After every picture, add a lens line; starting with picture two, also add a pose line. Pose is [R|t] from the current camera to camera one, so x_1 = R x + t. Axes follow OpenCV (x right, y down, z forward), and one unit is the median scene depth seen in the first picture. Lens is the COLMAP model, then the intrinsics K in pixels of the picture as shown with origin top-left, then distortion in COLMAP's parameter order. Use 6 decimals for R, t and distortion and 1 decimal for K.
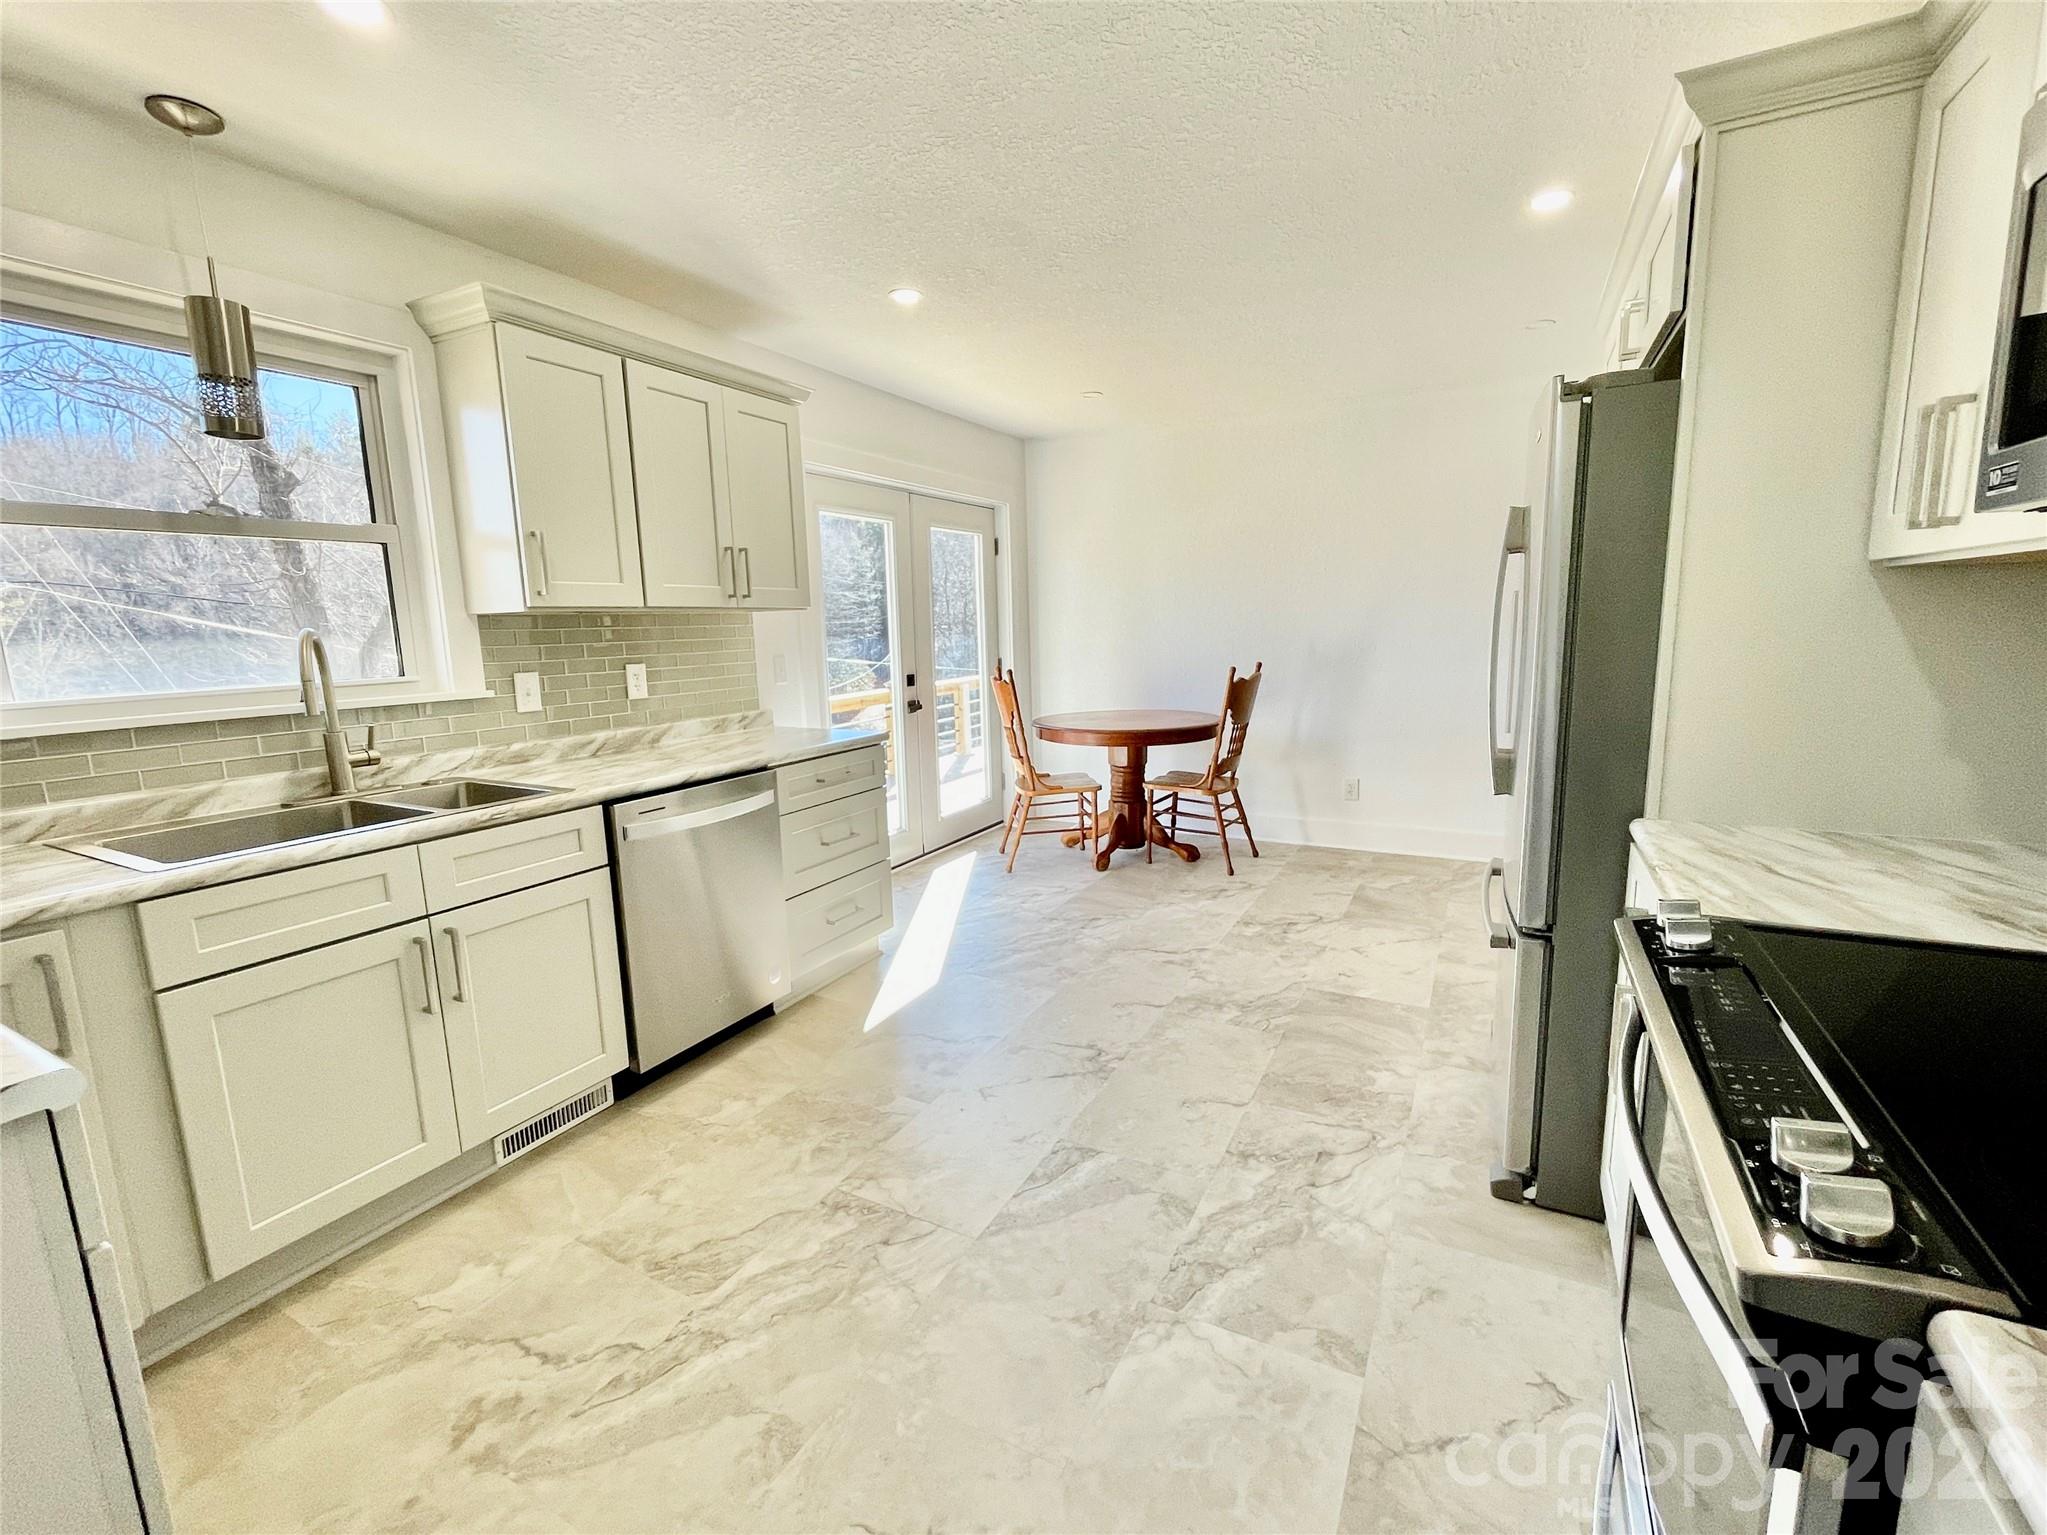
lens RADIAL K [[879.5, 0, 1025.2], [0, 879.5, 763.1], [0, 0, 1]] dist [-0.003713, -0.000215]
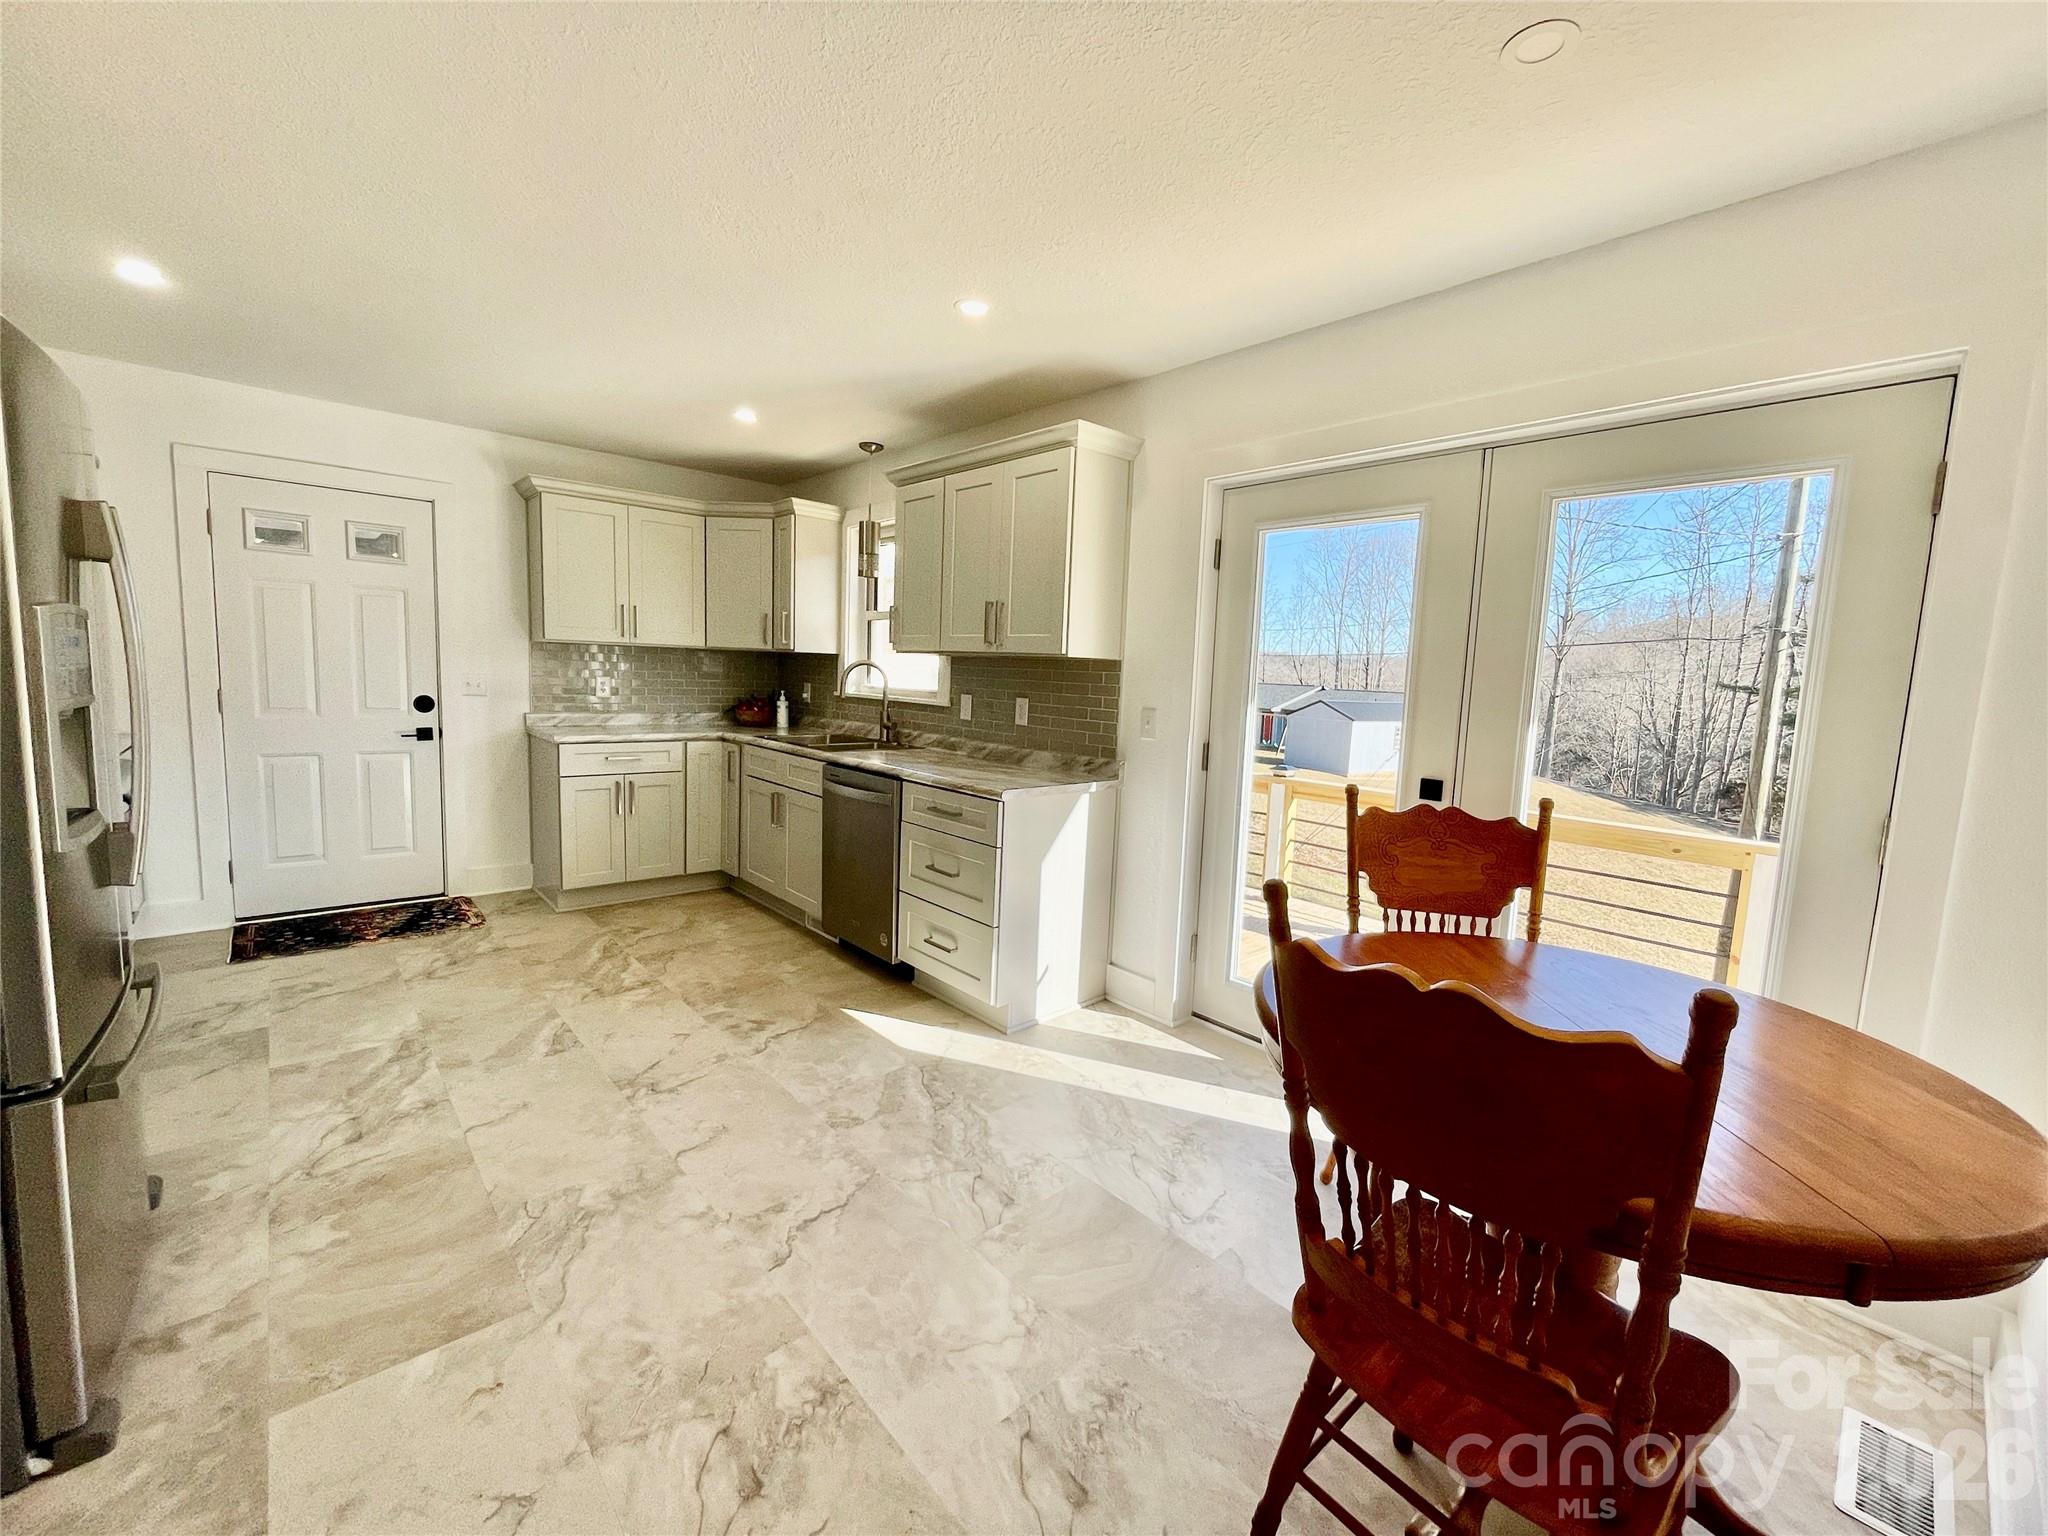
lens RADIAL K [[827.4, 0, 1026.8], [0, 827.4, 761.7], [0, 0, 1]] dist [-0.004532, 0.000525]
pose [[-0.337998, 0.116219, -0.933944, 0.829817], [-0.181952, 0.965555, 0.186001, -0.302111], [0.923391, 0.232801, -0.305209, 1.703311]]
